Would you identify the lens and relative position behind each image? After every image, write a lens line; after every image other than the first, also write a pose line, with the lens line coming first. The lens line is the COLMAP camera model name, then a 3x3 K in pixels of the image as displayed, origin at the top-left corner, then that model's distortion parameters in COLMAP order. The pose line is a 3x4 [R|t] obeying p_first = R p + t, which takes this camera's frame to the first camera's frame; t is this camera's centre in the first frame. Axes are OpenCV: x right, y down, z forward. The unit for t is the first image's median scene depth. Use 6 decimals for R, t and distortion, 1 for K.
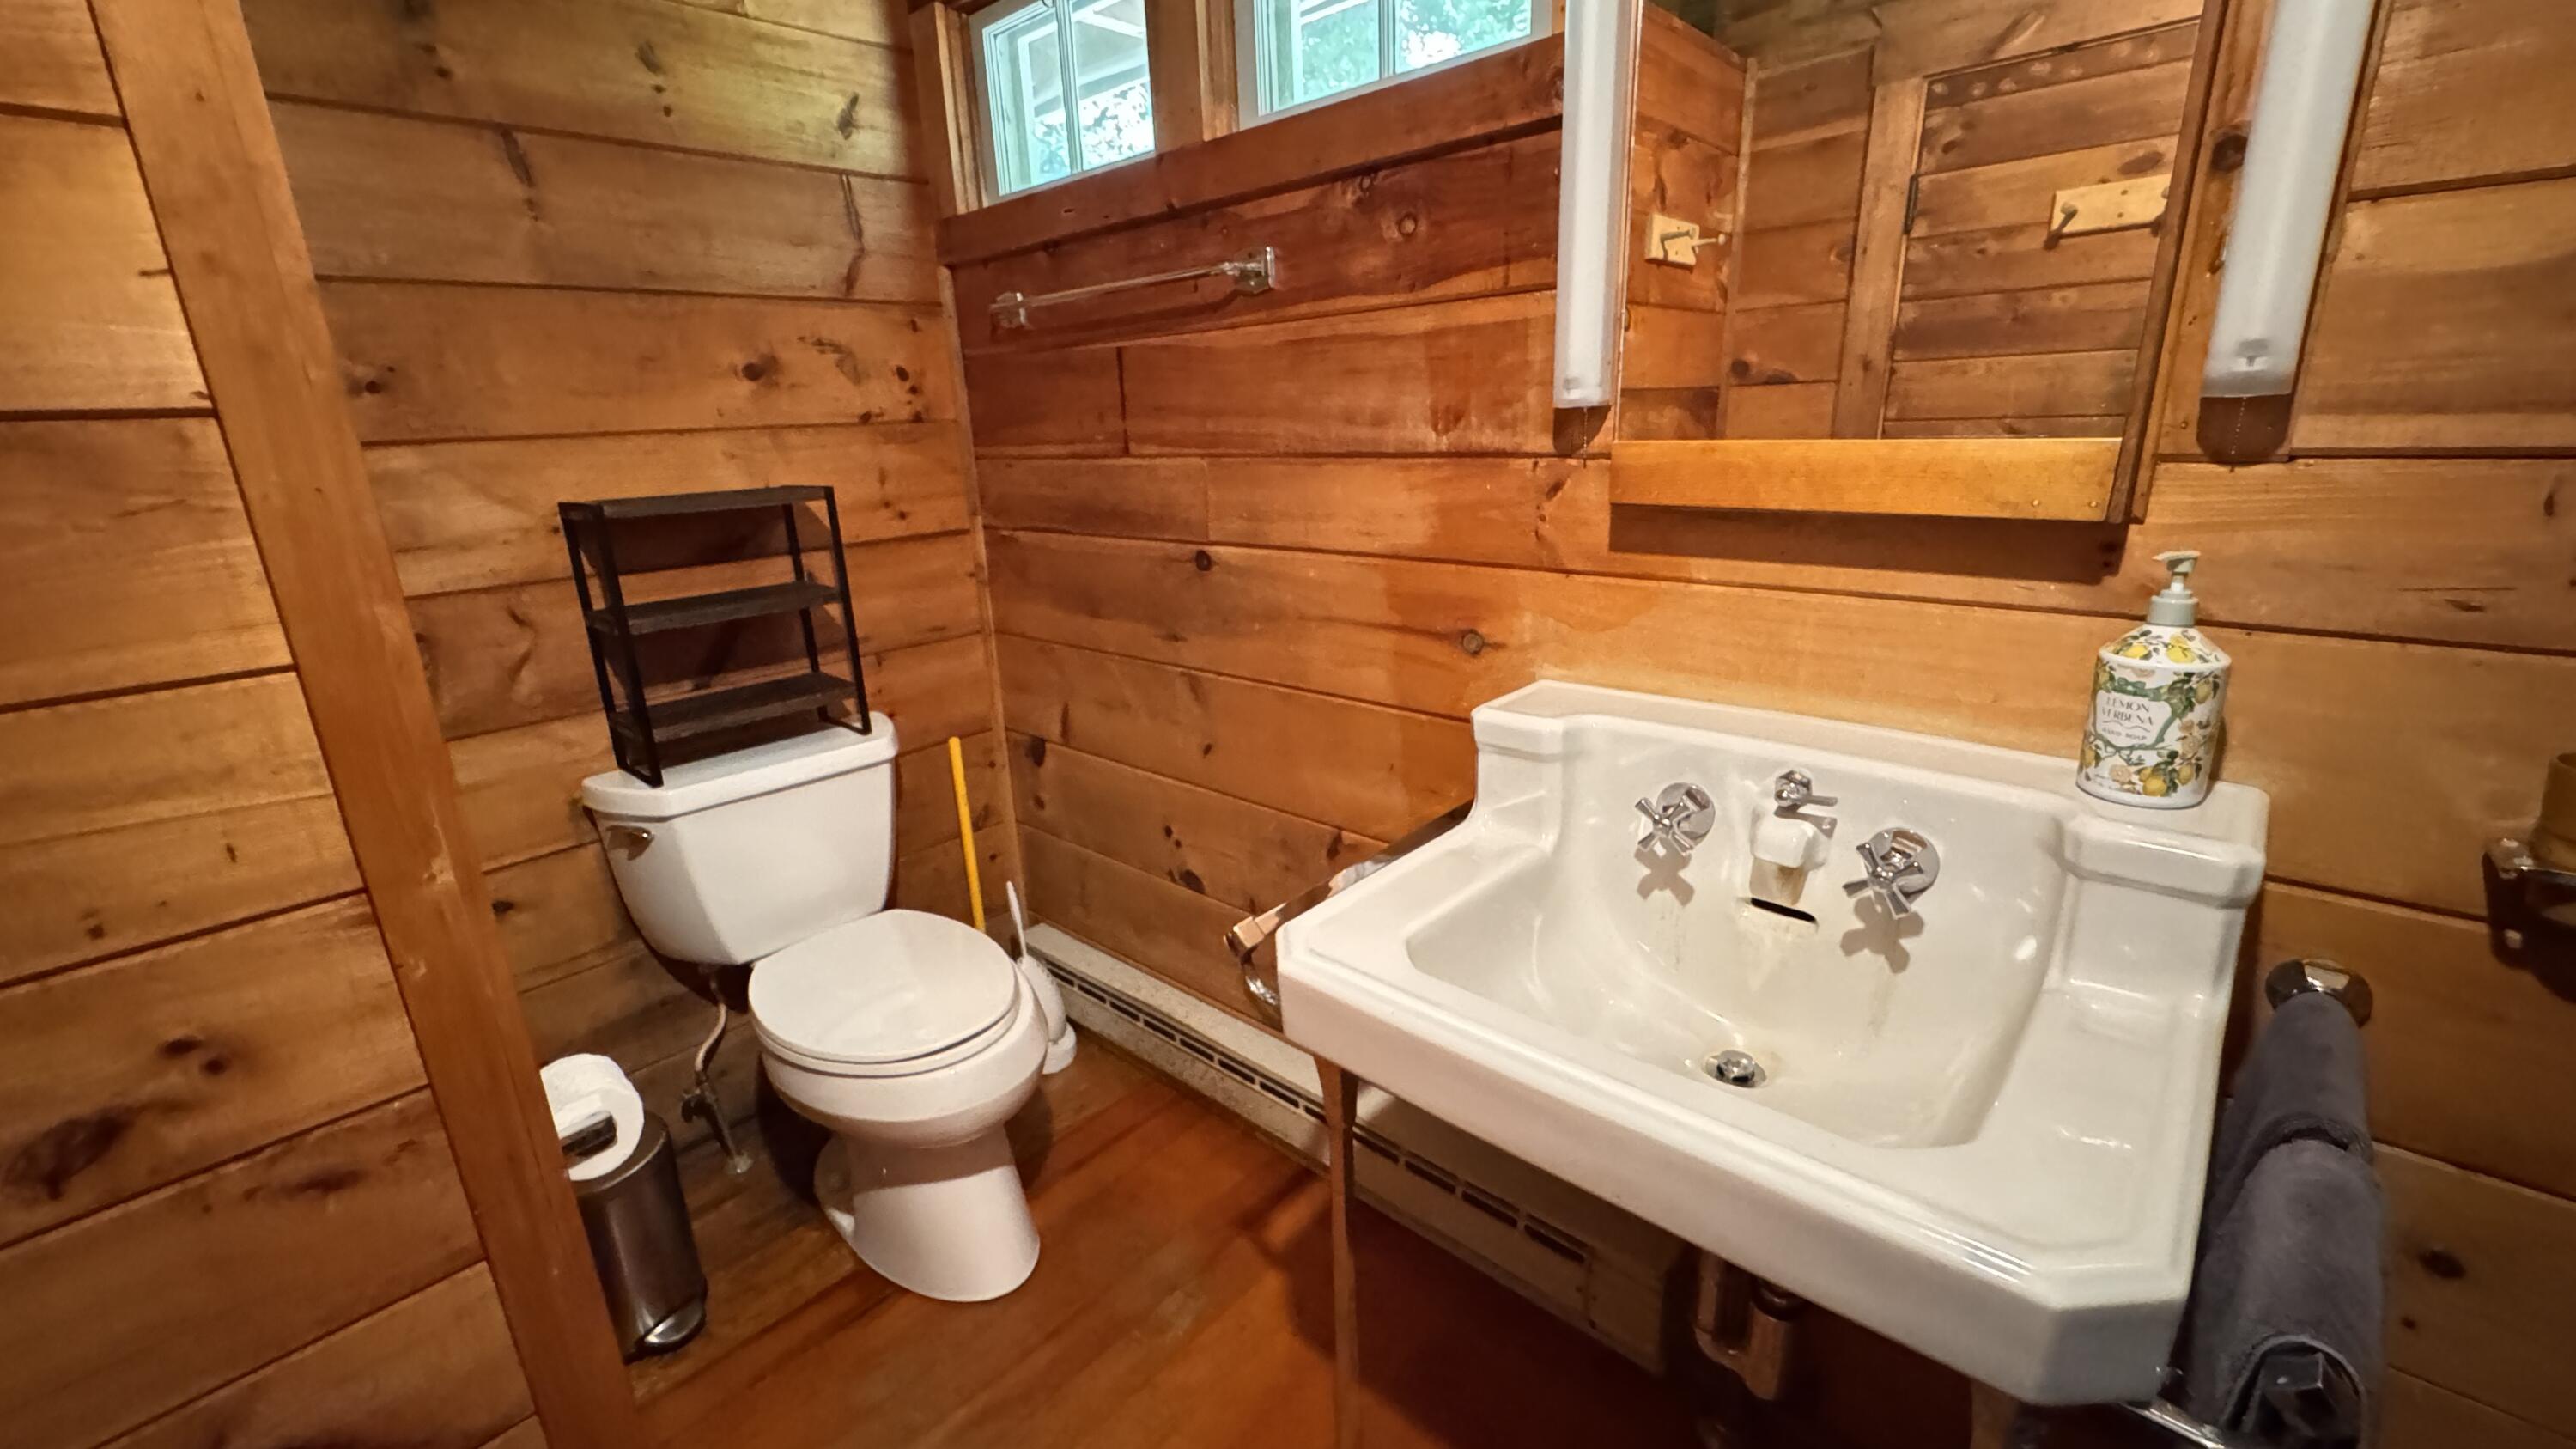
lens RADIAL K [[1031.4, 0, 1295.0], [0, 1031.4, 720.0], [0, 0, 1]] dist [-0.005690, 0.001210]
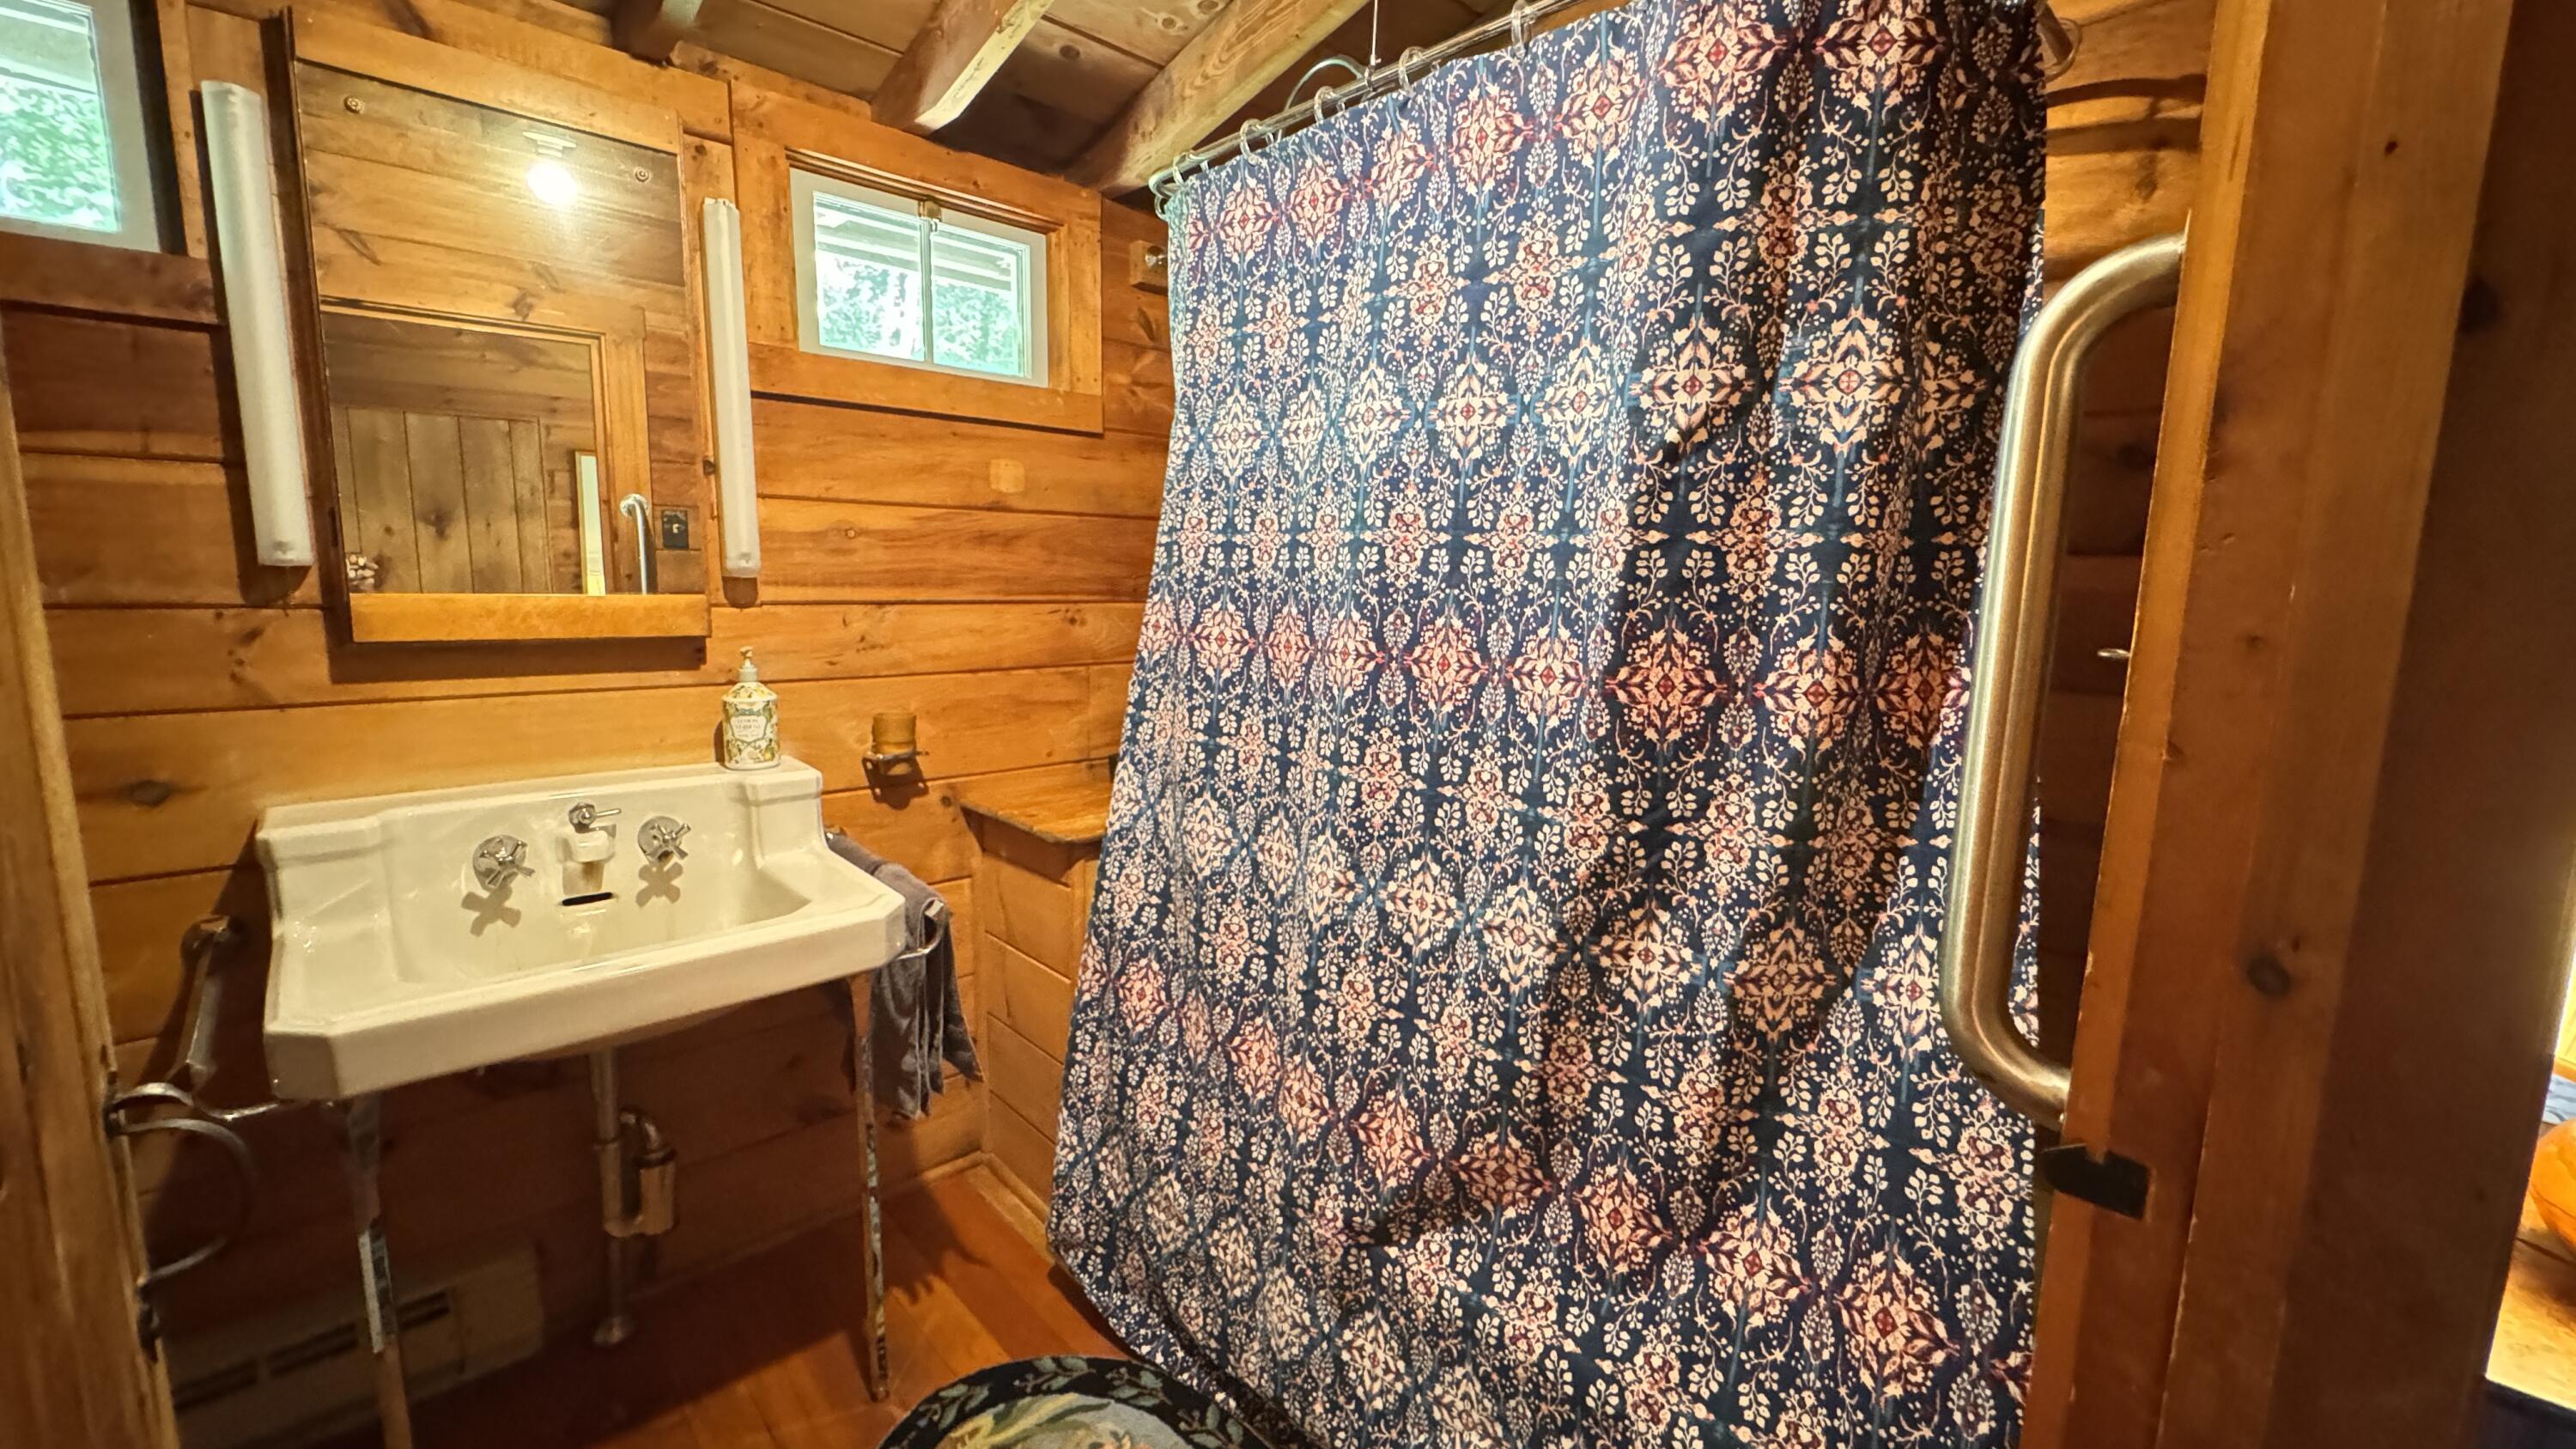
lens RADIAL K [[1031.4, 0, 1292.0], [0, 1031.4, 723.0], [0, 0, 1]] dist [-0.005690, 0.001210]
pose [[0.080411, -0.106355, 0.991071, -0.920208], [0.260030, 0.962100, 0.082148, 0.082607], [-0.962247, 0.251102, 0.105019, -0.213611]]
